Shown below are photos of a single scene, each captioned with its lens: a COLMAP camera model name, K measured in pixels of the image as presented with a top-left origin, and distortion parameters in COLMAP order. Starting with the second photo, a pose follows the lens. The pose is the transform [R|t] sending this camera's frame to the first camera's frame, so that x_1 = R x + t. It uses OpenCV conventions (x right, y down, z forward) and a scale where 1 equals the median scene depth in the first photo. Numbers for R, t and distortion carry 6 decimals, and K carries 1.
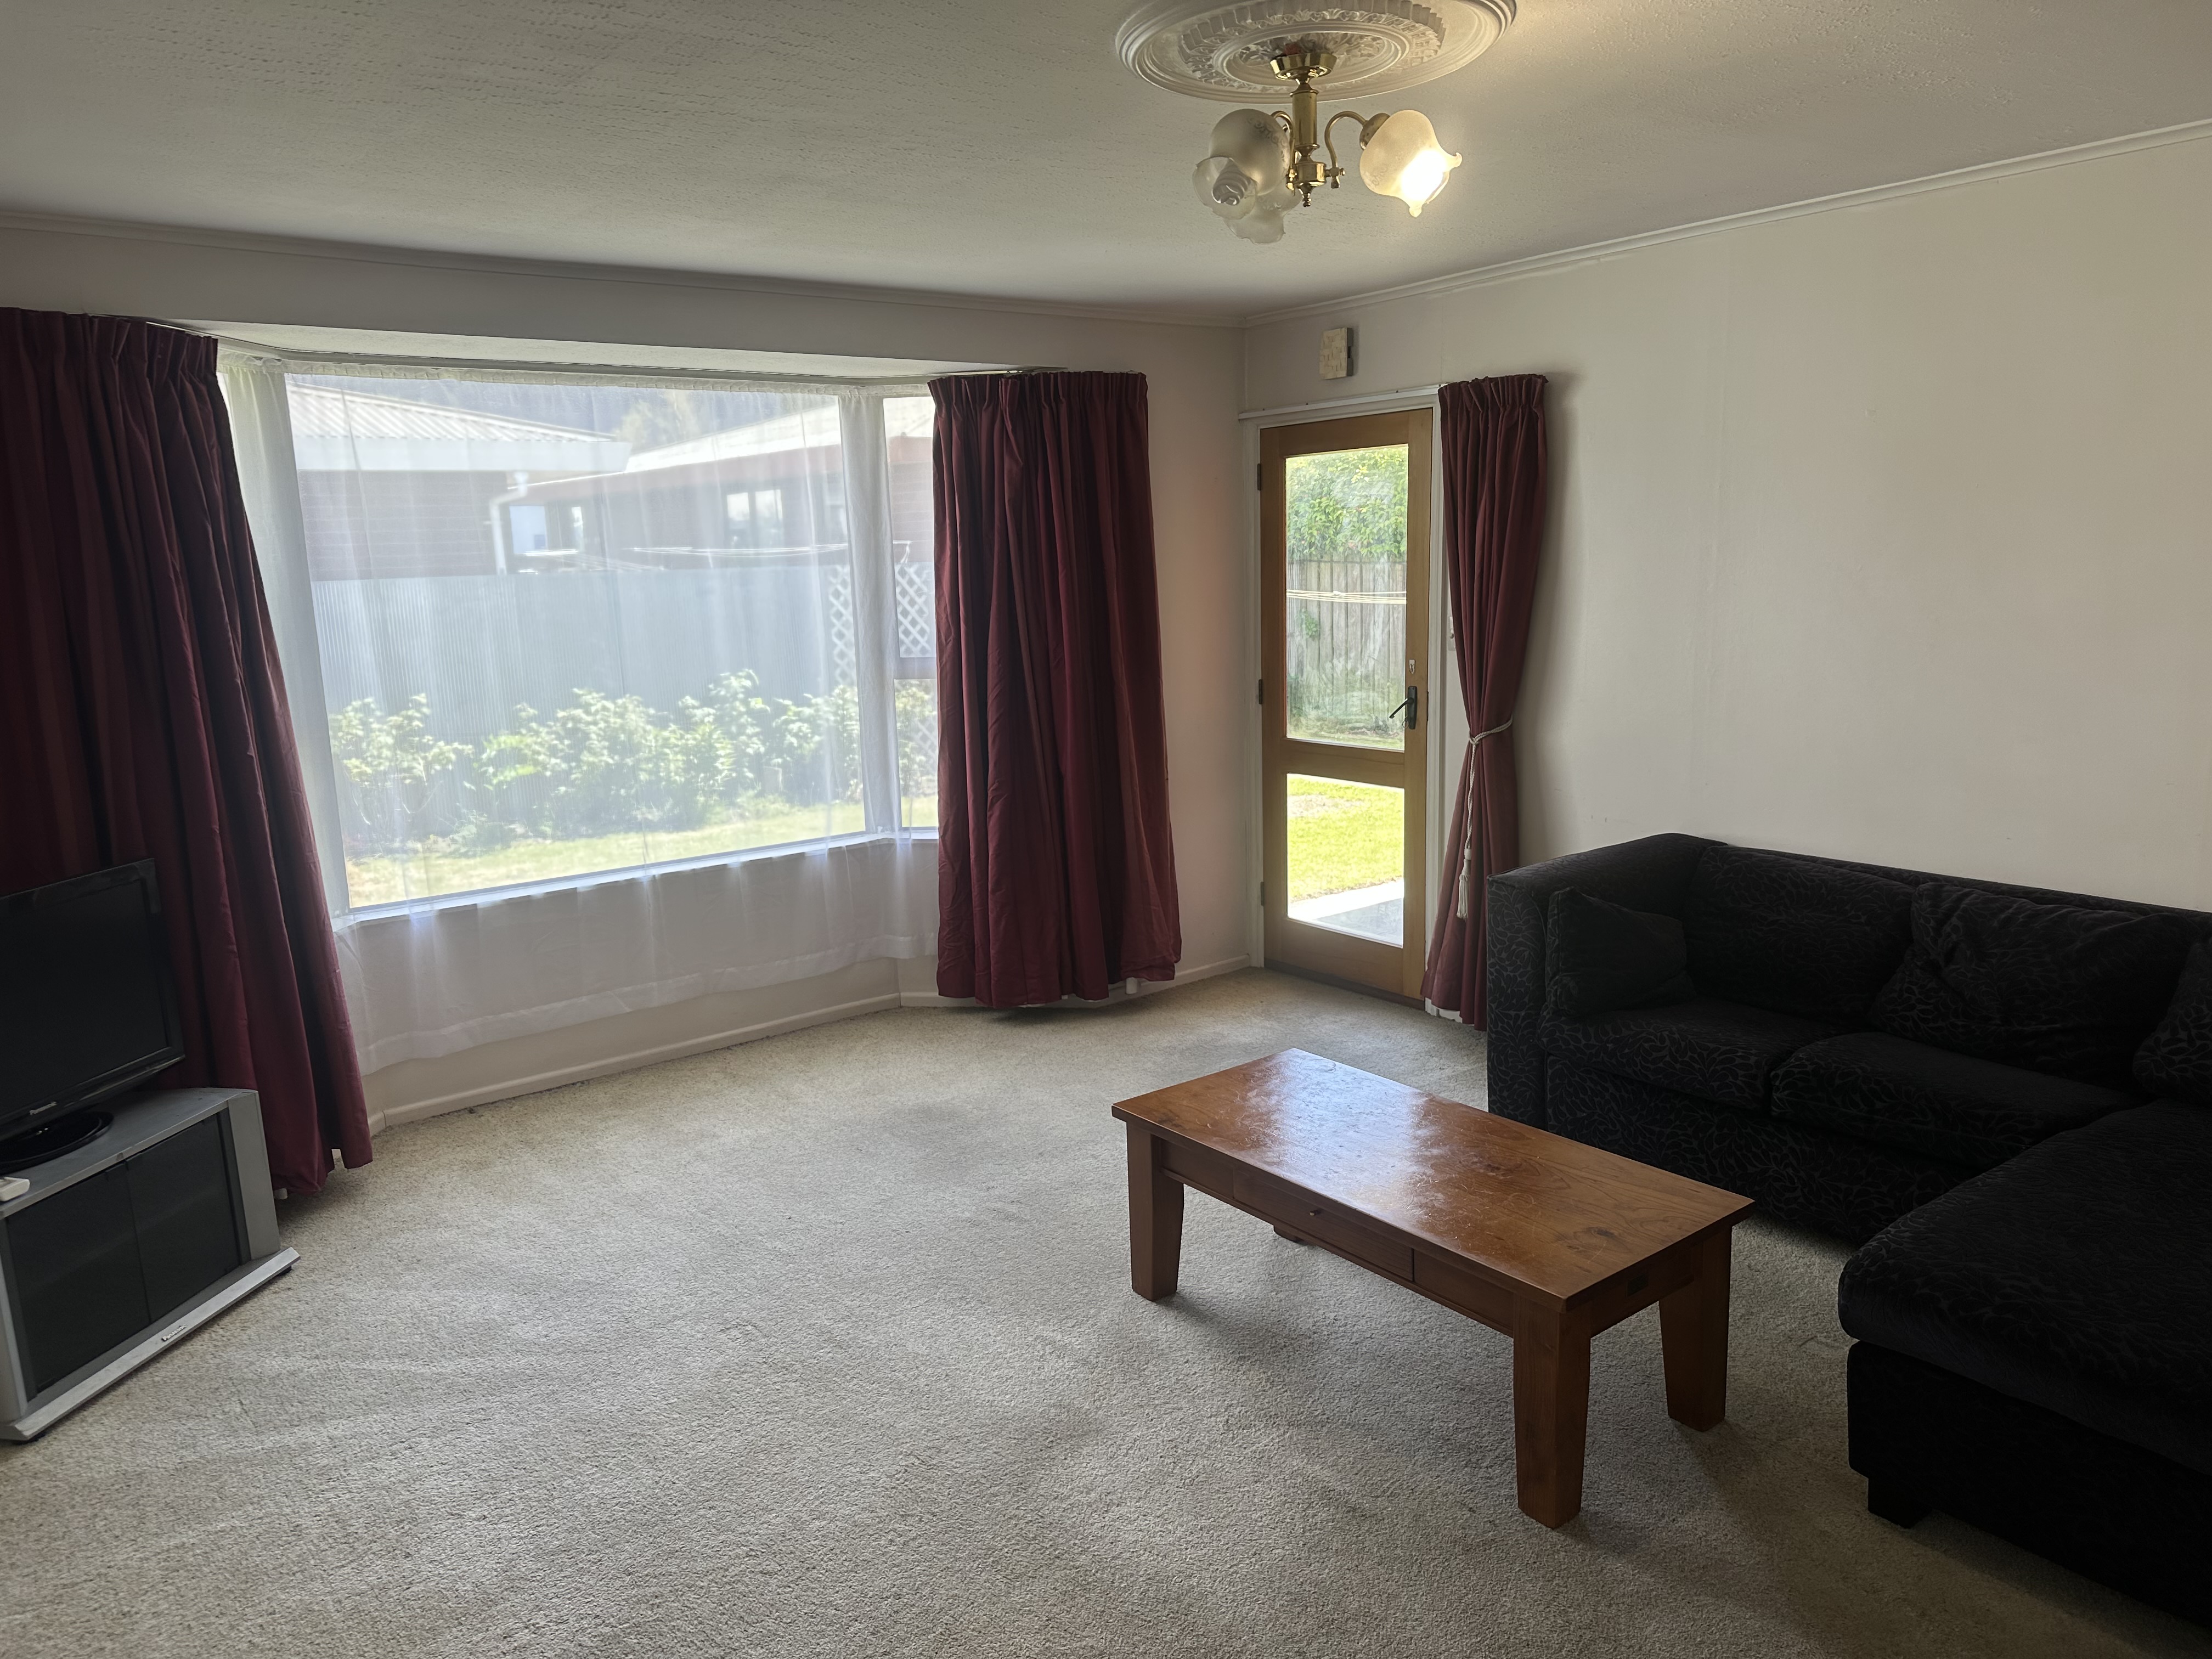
lens RADIAL K [[1543.8, 0, 1063.2], [0, 1543.8, 827.1], [0, 0, 1]] dist [0.157330, -0.192007]
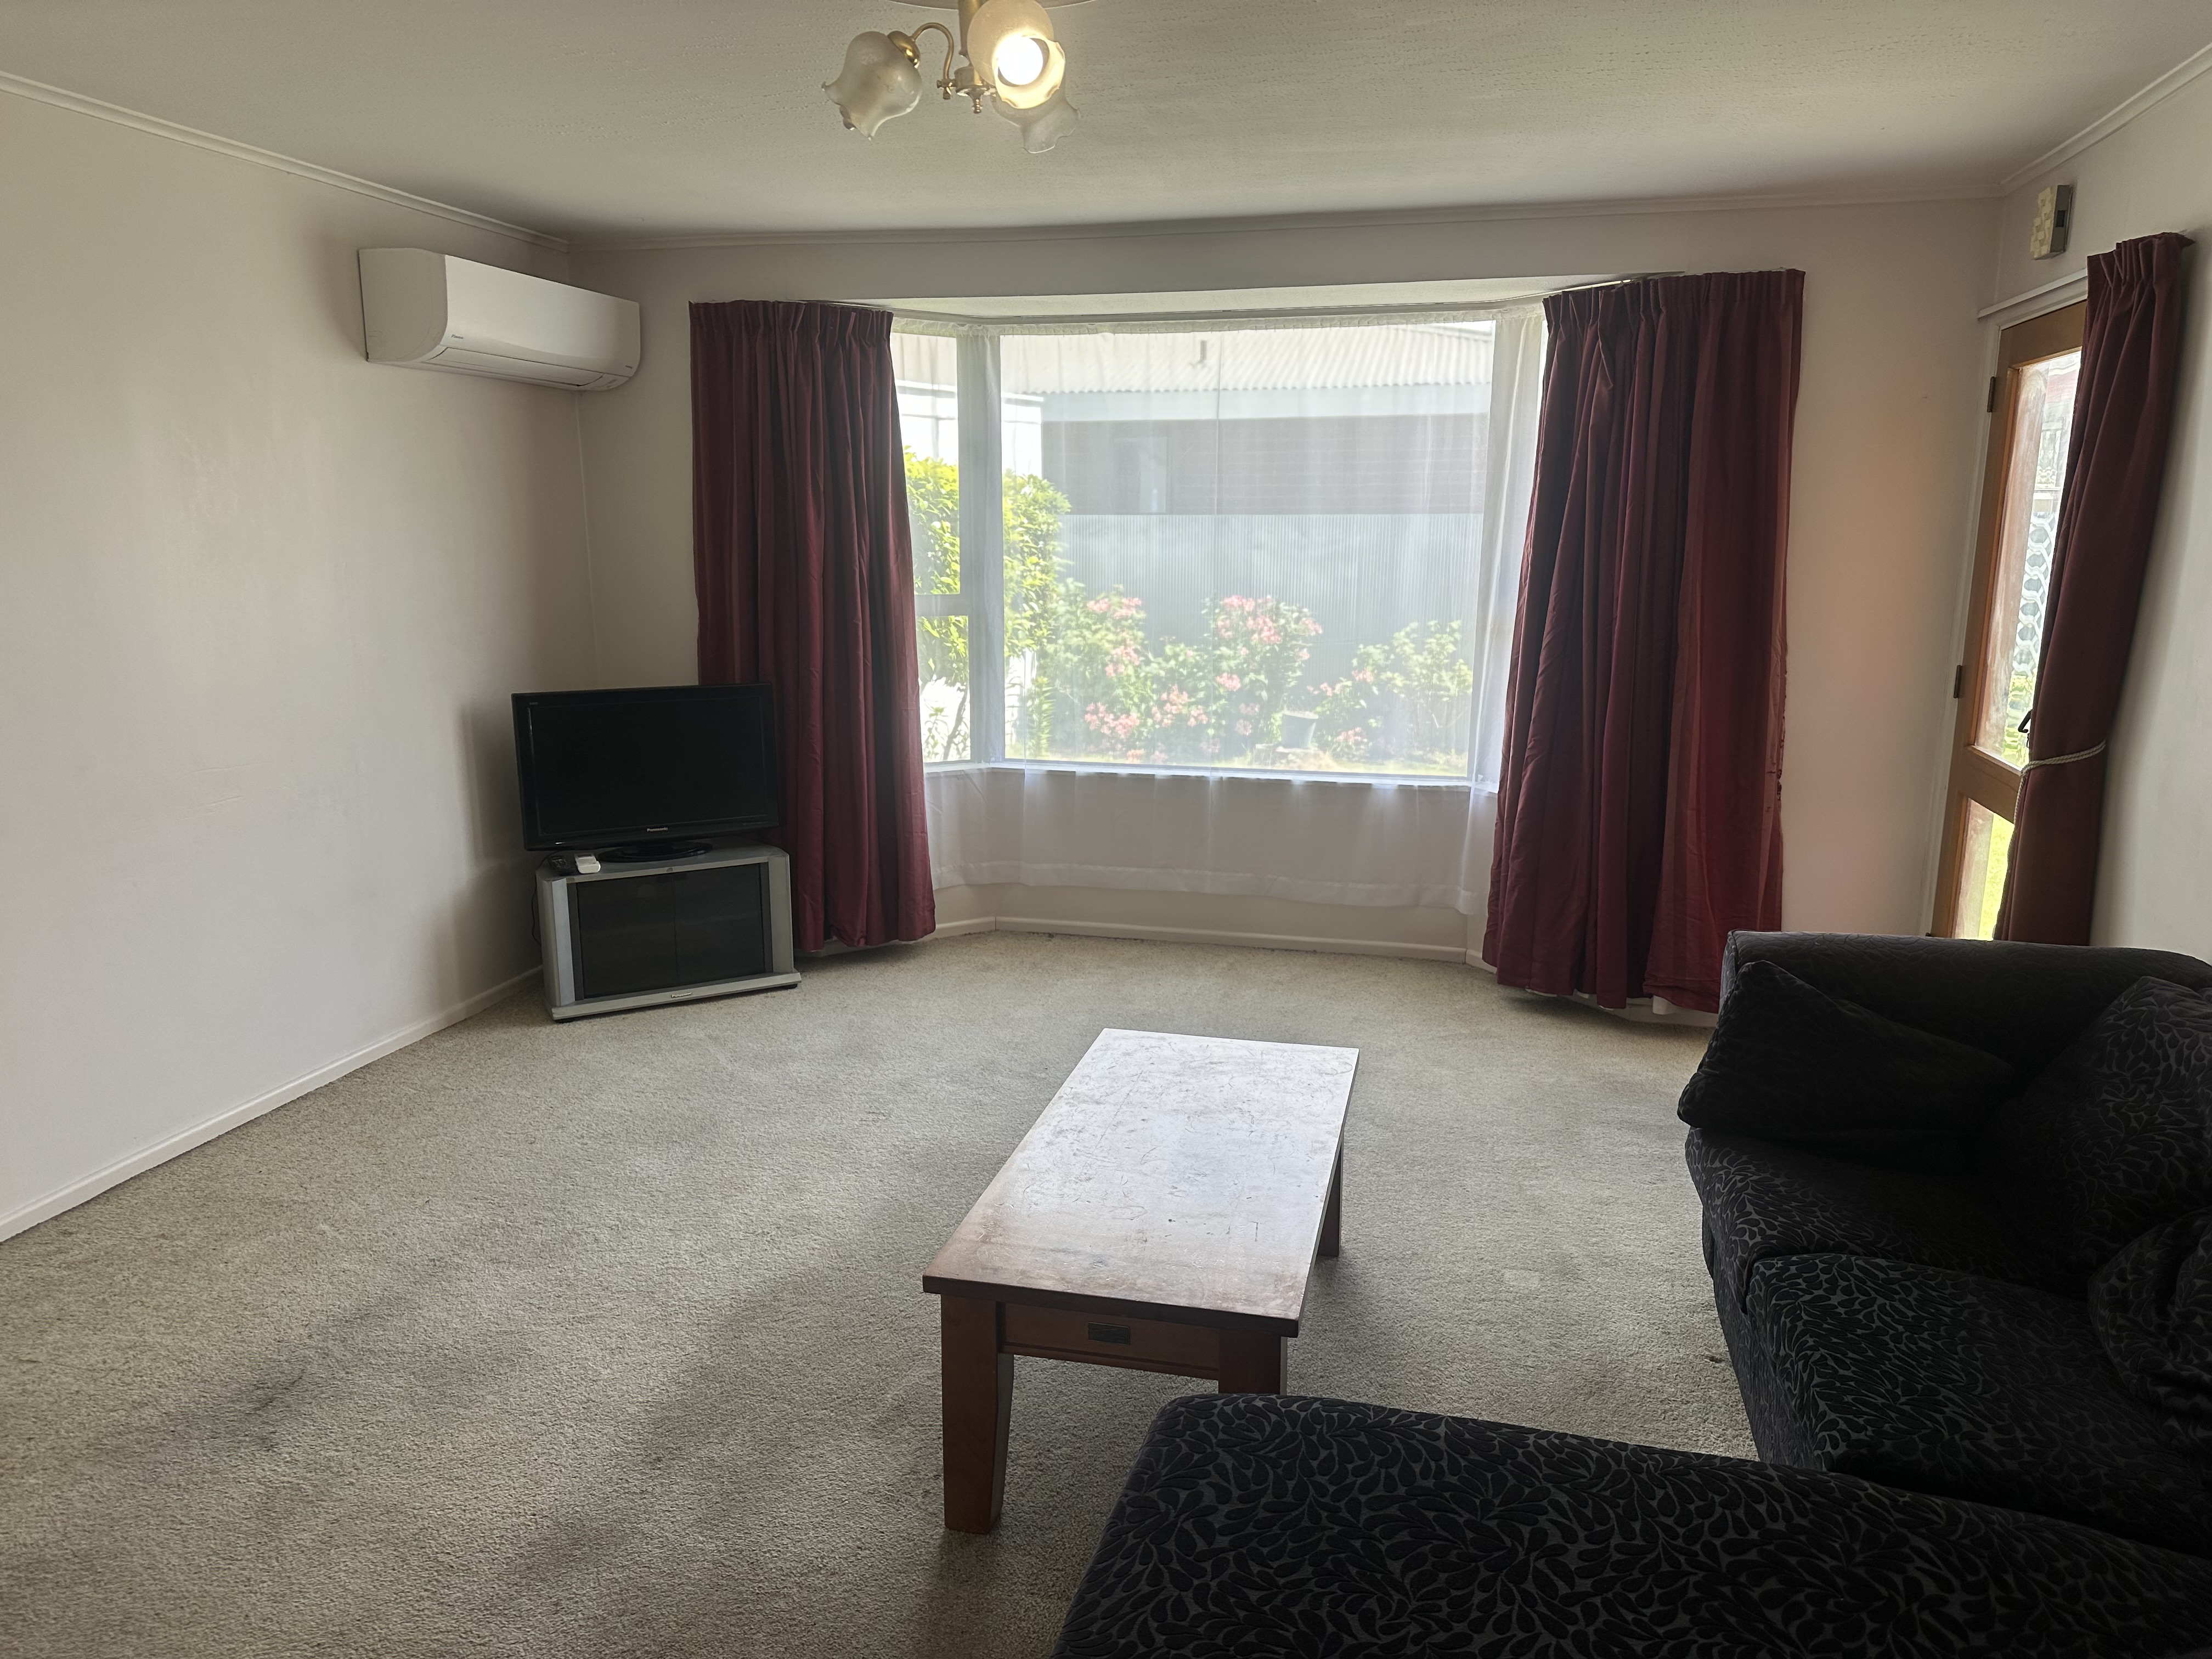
lens RADIAL K [[1539.5, 0, 1100.6], [0, 1539.5, 831.9], [0, 0, 1]] dist [0.081138, -0.087050]
pose [[0.640080, 0.192651, -0.743763, 0.493872], [-0.161294, 0.980174, 0.115077, -0.041356], [0.751187, 0.046306, 0.658464, 0.216221]]
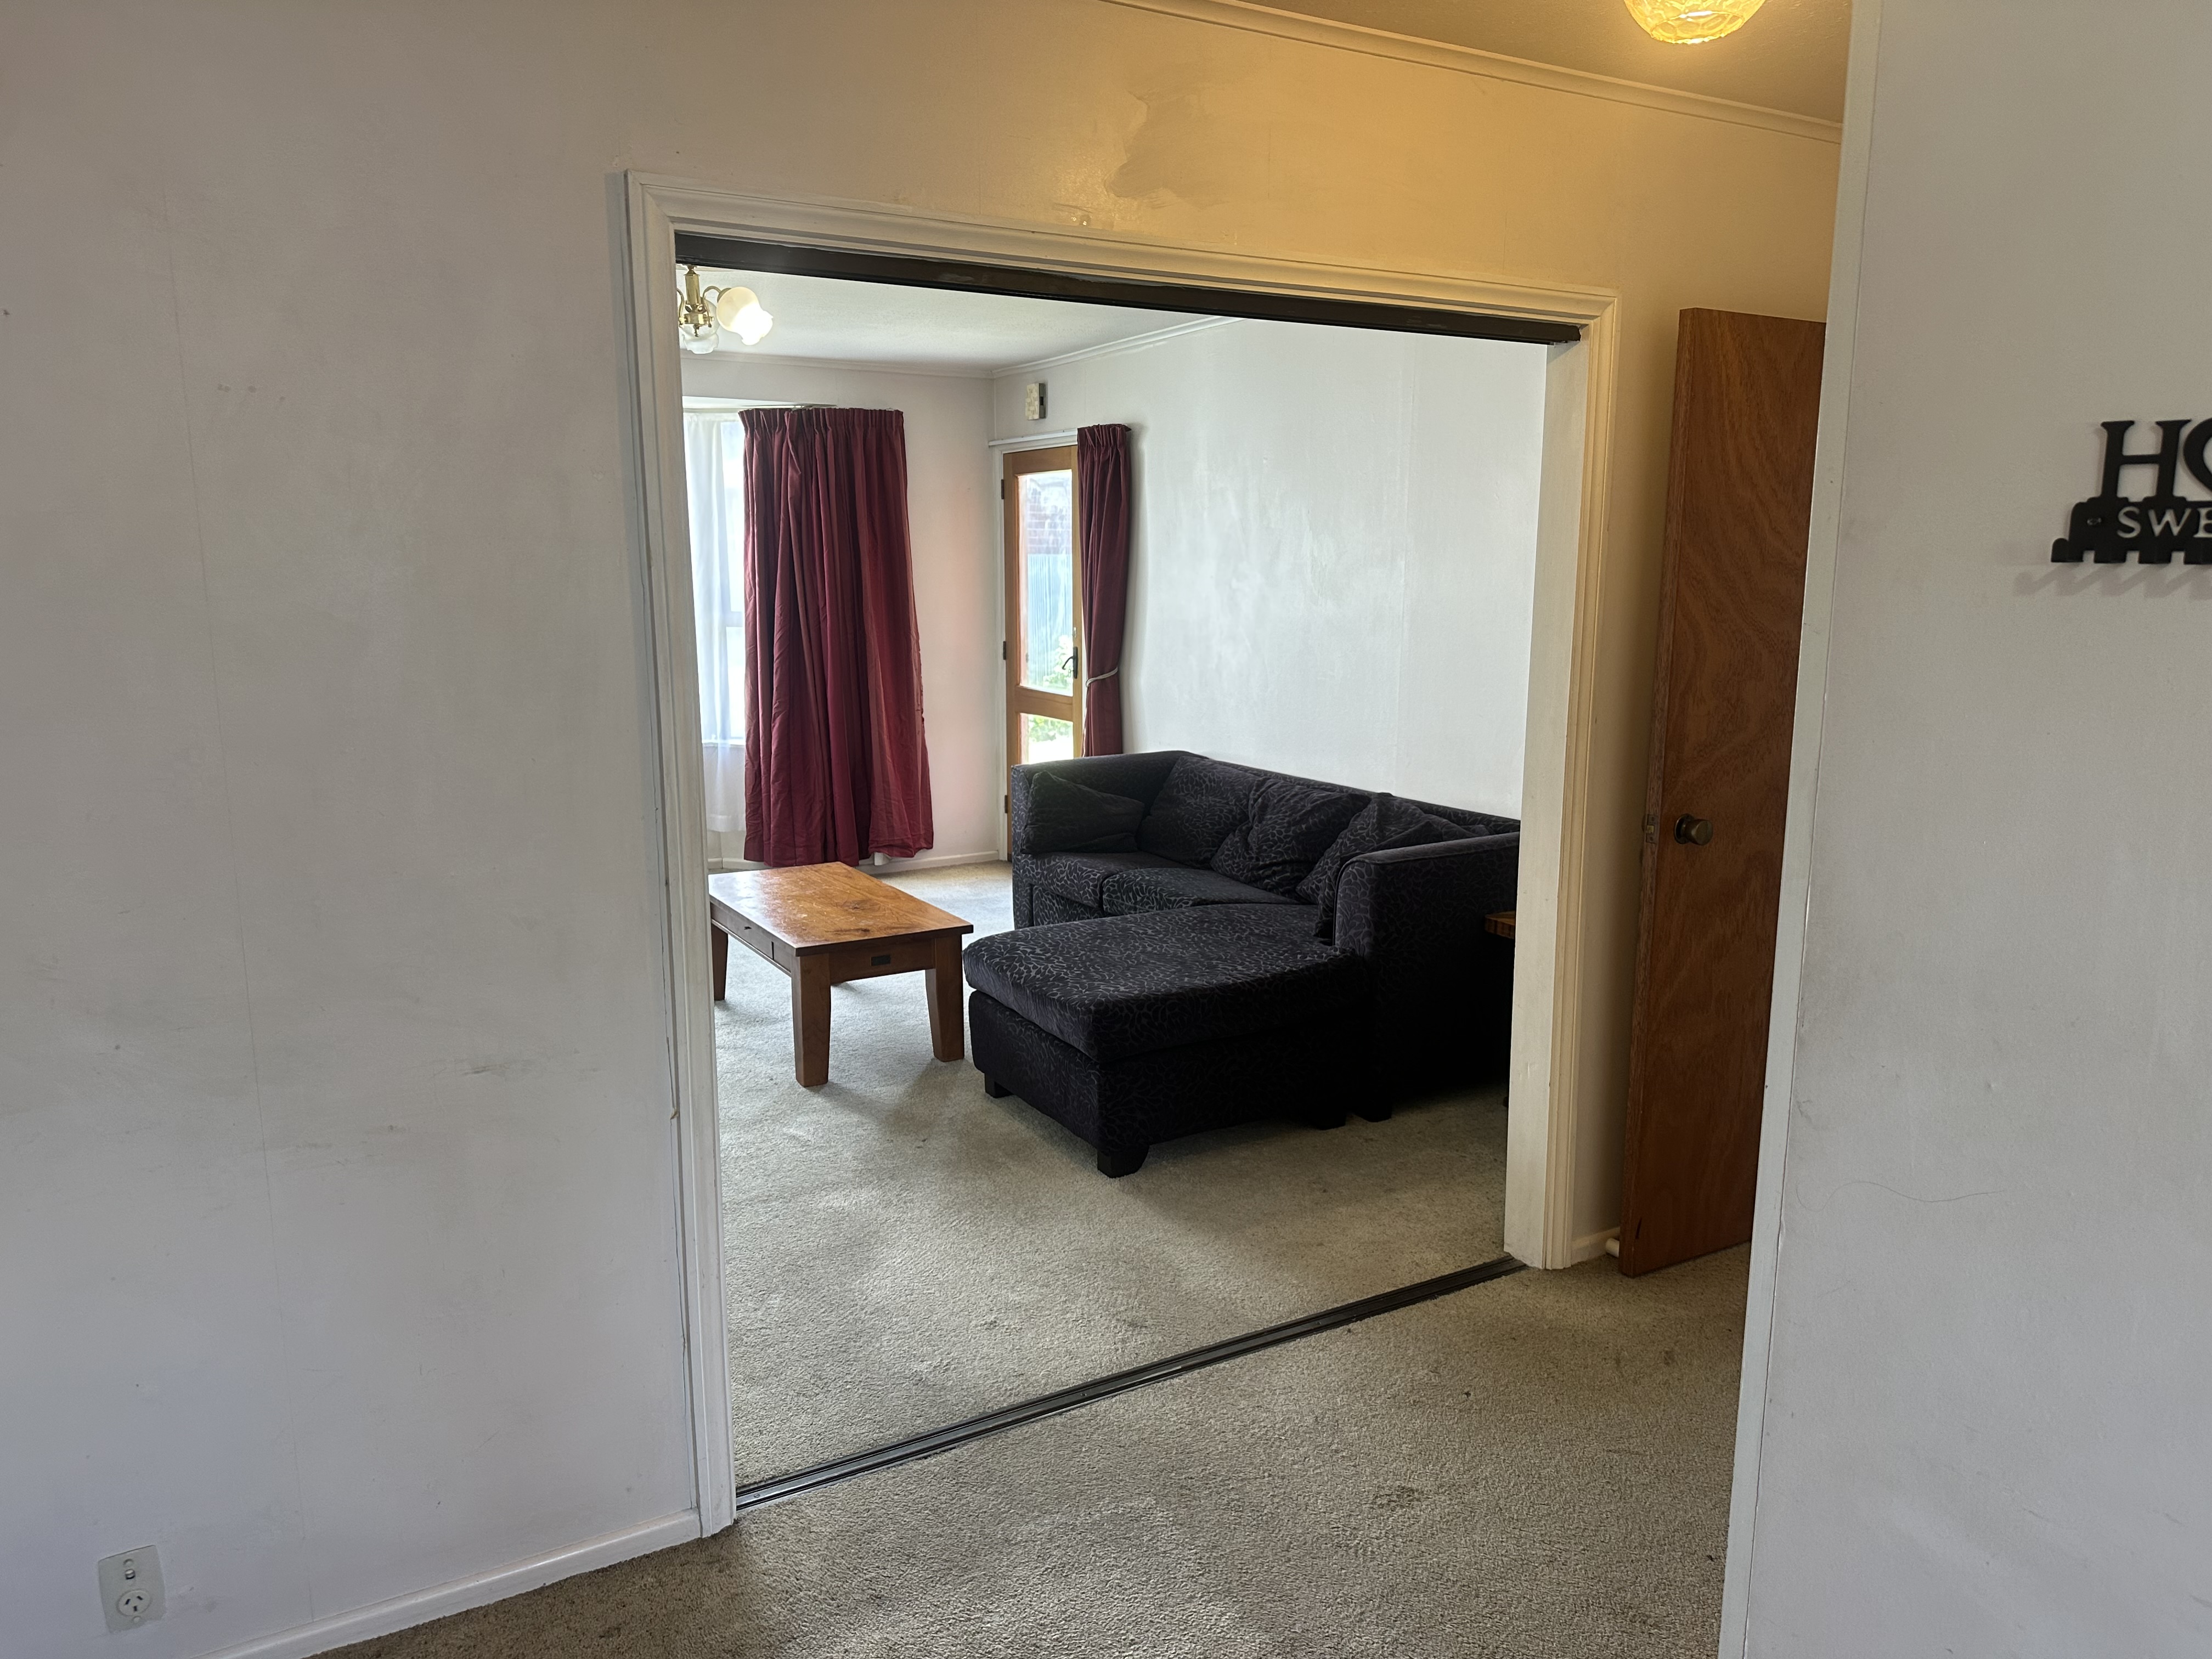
lens RADIAL K [[1539.5, 0, 1100.6], [0, 1539.5, 831.9], [0, 0, 1]] dist [0.081138, -0.087050]
pose [[0.992191, 0.057478, -0.110694, 0.409701], [-0.057694, 0.998334, 0.001254, 0.069491], [0.110582, 0.005142, 0.993854, -0.341812]]
